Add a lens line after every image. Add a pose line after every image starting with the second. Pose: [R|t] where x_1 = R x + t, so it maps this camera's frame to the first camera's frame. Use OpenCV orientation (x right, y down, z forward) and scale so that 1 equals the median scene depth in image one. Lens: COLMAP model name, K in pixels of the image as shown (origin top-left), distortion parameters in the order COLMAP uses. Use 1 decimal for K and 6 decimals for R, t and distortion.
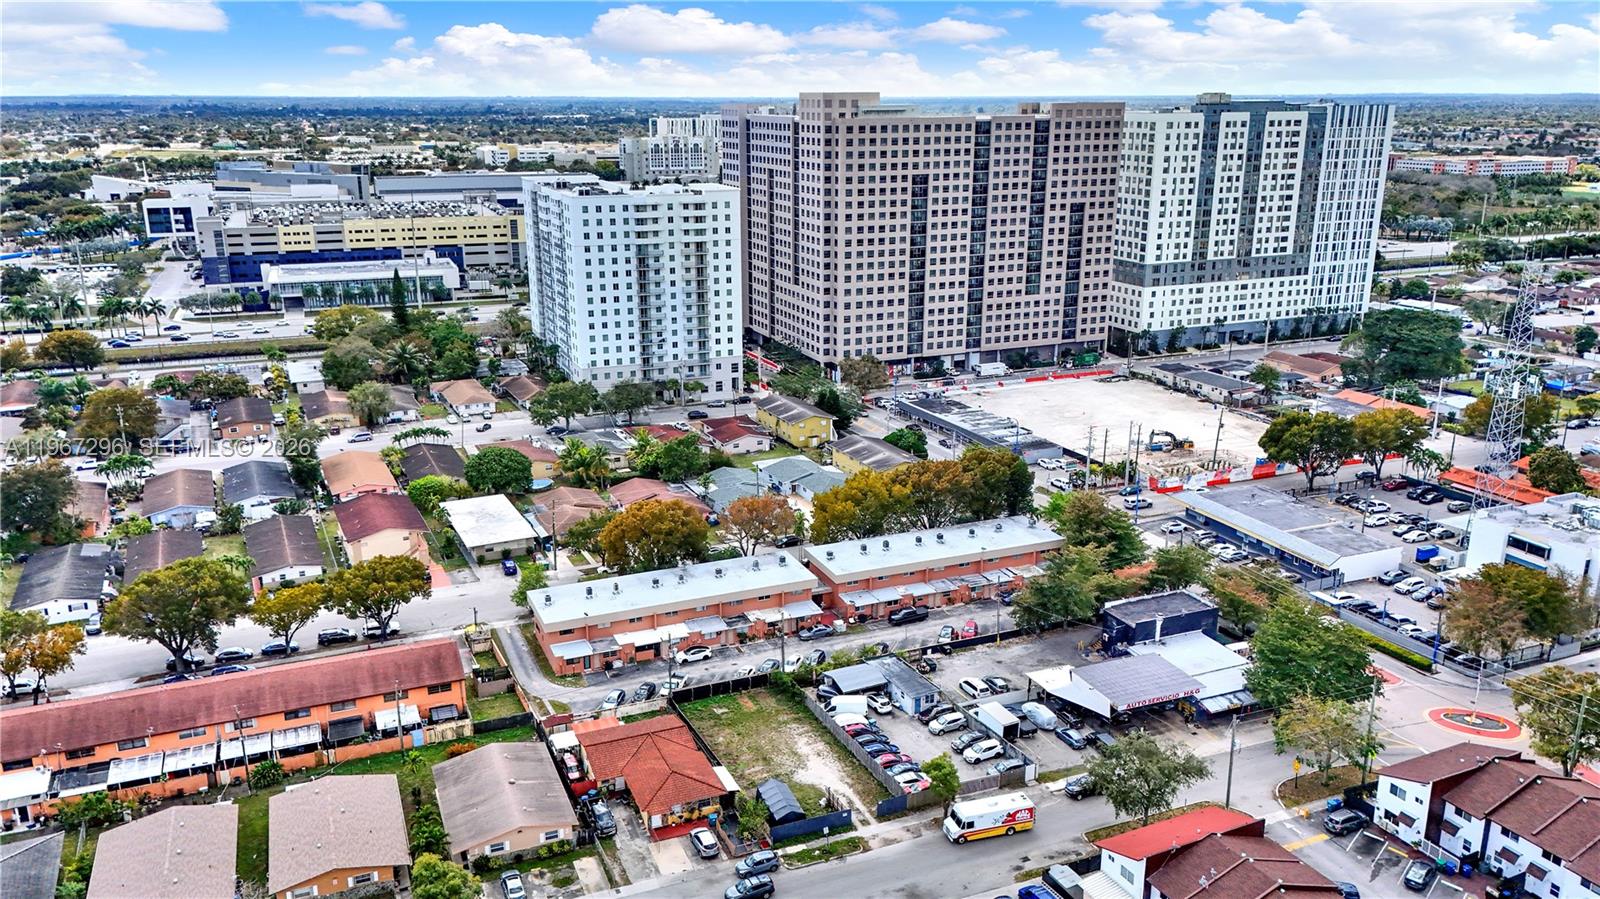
lens RADIAL K [[1204.7, 0, 781.5], [0, 1204.7, 456.9], [0, 0, 1]] dist [0.108376, -0.165743]
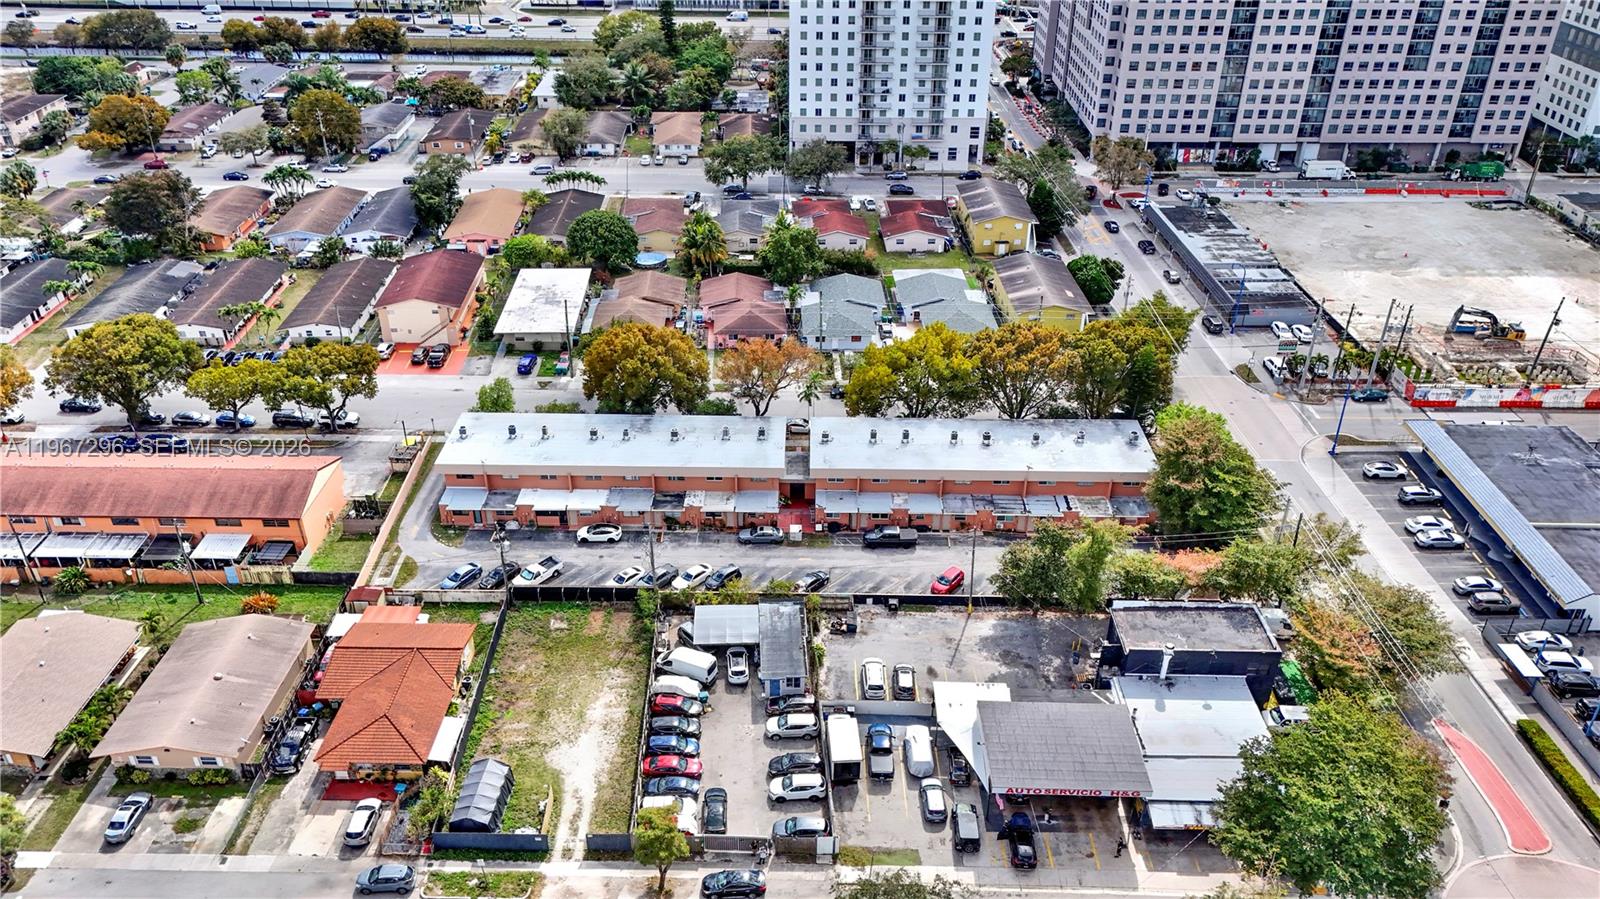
lens RADIAL K [[1166.6, 0, 788.6], [0, 1166.6, 451.1], [0, 0, 1]] dist [0.062971, -0.064613]
pose [[0.918661, 0.207541, -0.336137, 0.154345], [-0.120230, 0.957401, 0.262541, -0.058841], [0.376306, -0.200773, 0.904480, 0.173196]]
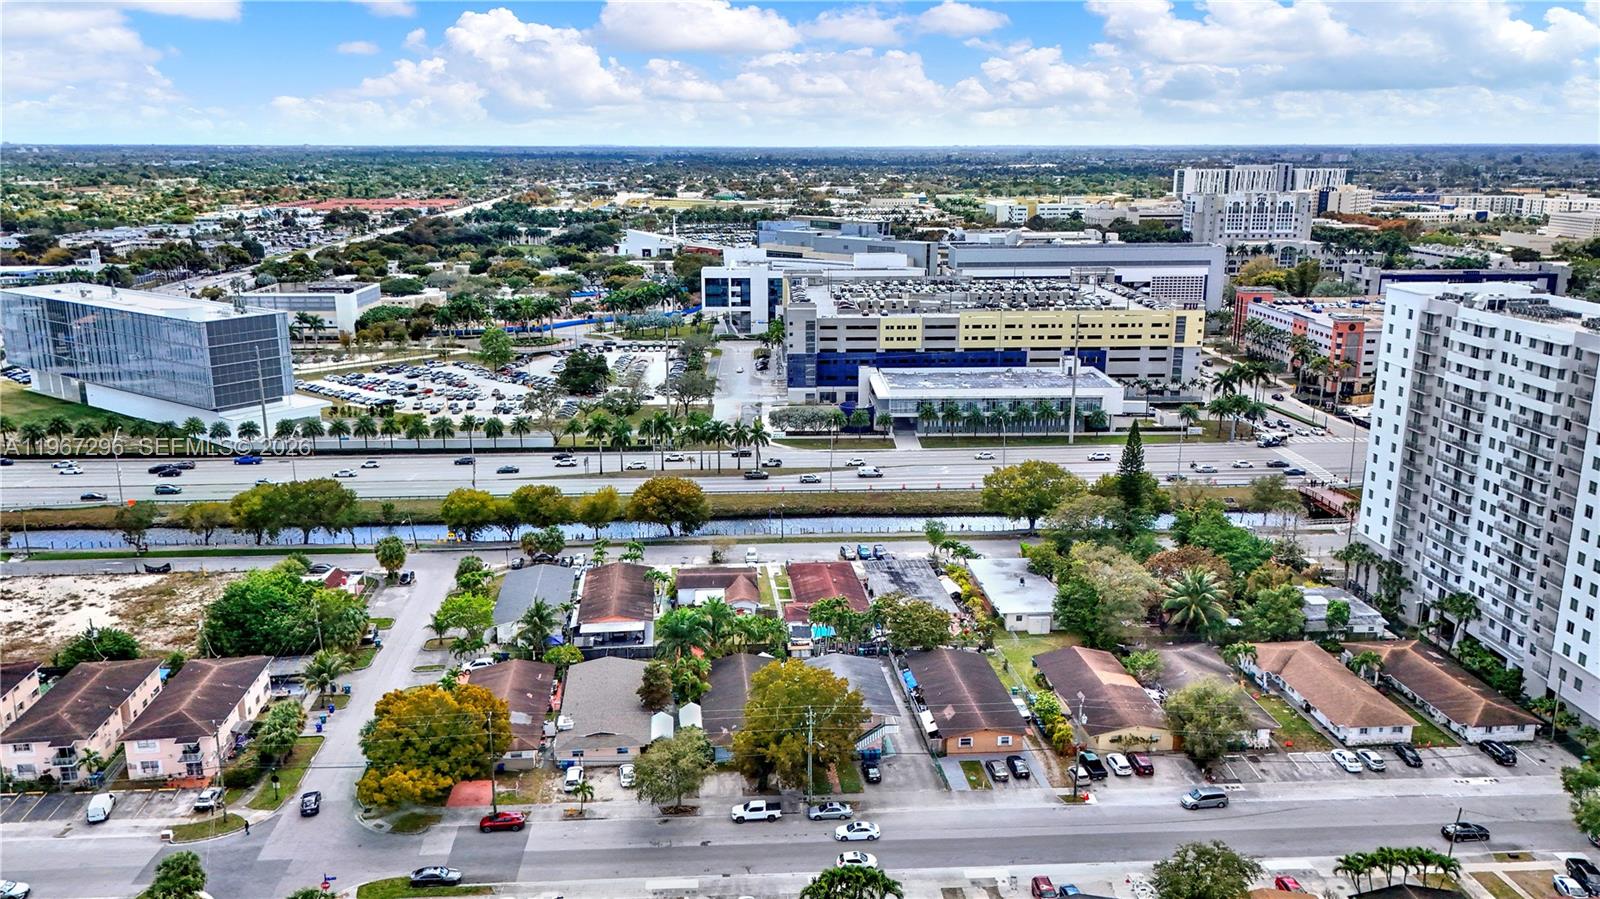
lens RADIAL K [[1206.5, 0, 810.9], [0, 1206.5, 488.3], [0, 0, 1]] dist [0.029195, -0.002980]
pose [[0.946682, 0.088263, -0.309844, -0.301317], [-0.091852, 0.995768, 0.003018, -0.114731], [0.308799, 0.025603, 0.950783, 0.378530]]
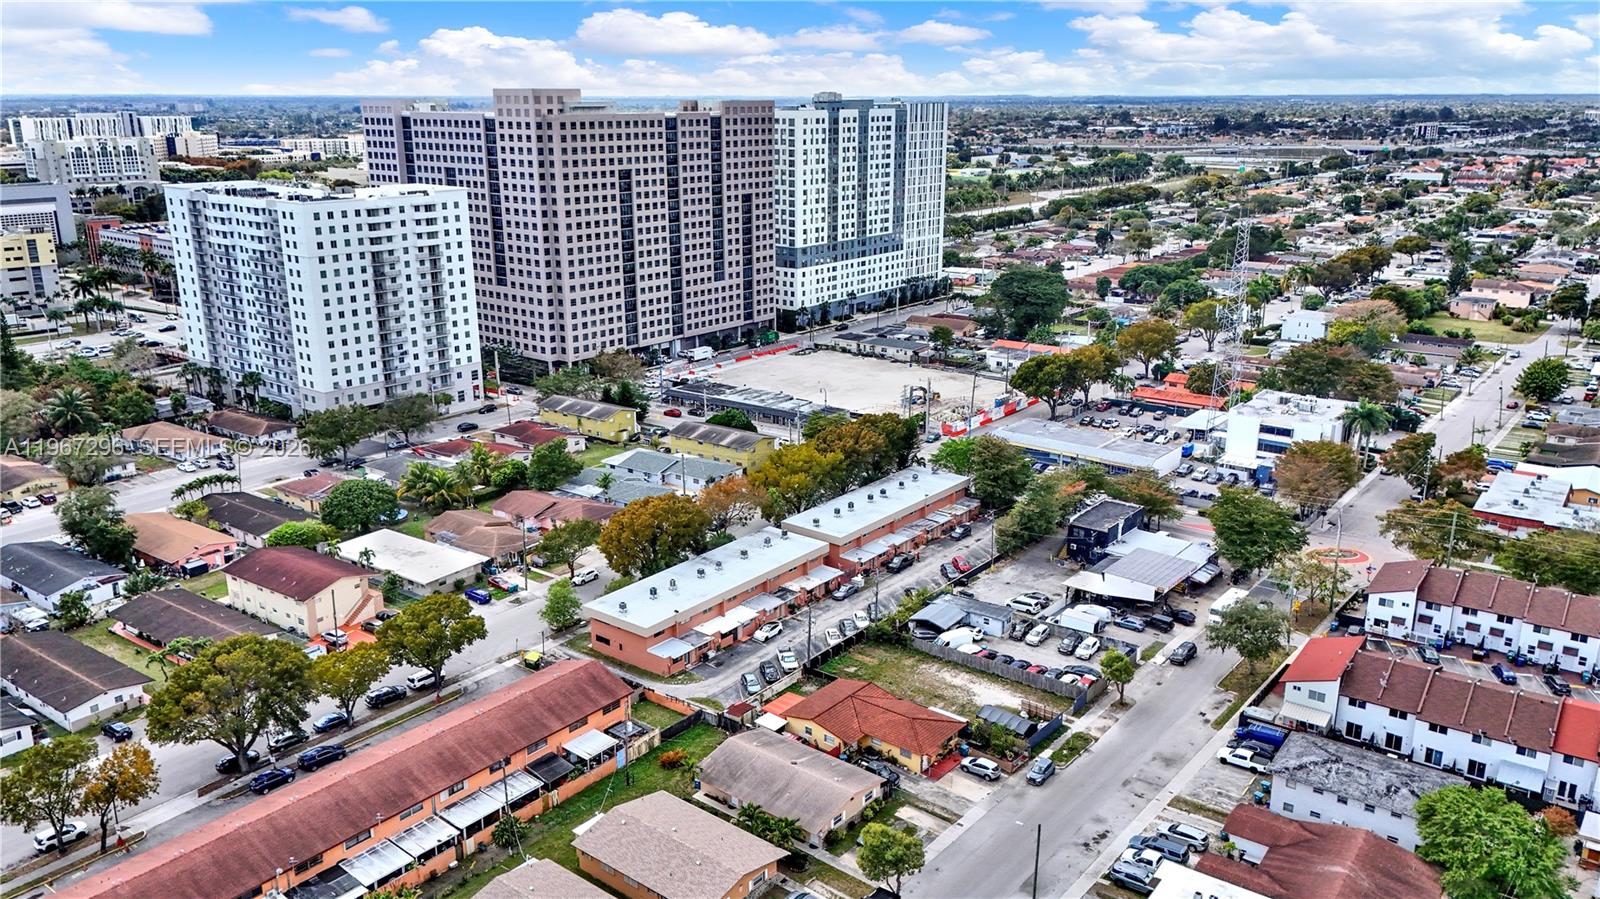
lens RADIAL K [[1204.7, 0, 781.5], [0, 1204.7, 456.9], [0, 0, 1]] dist [0.108376, -0.165743]
pose [[0.879154, -0.136221, 0.456654, -0.262996], [0.136045, 0.990138, 0.033446, -0.008874], [-0.456706, 0.032722, 0.889015, 0.036353]]
